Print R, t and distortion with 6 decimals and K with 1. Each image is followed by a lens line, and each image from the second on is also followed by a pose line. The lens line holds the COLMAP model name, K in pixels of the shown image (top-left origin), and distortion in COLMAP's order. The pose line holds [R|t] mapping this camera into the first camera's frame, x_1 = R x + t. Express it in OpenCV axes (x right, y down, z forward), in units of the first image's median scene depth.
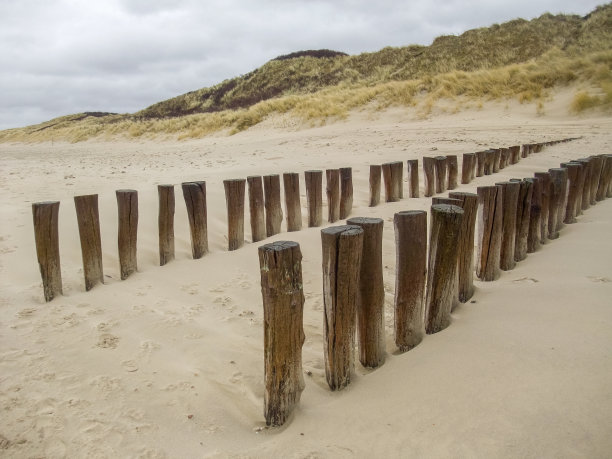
lens RADIAL K [[495.2, 0, 298.7], [0, 495.2, 229.6], [0, 0, 1]] dist [-0.117188, 0.074654]
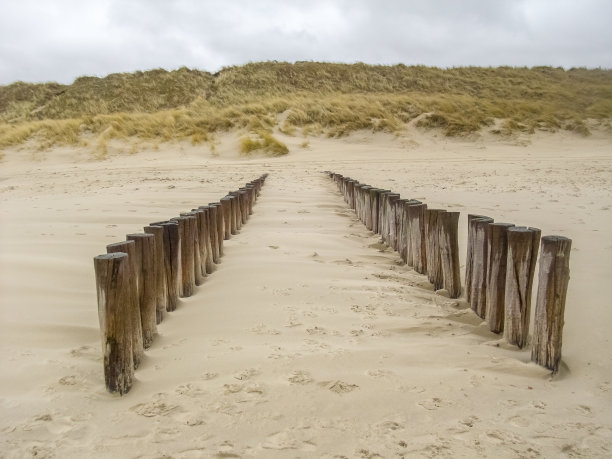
lens RADIAL K [[495.2, 0, 298.7], [0, 495.2, 229.6], [0, 0, 1]] dist [-0.117188, 0.074654]
pose [[0.691860, -0.078979, 0.717699, -0.157694], [0.140498, 0.989726, -0.026525, -0.006022], [-0.708230, 0.119187, 0.695848, 0.057443]]
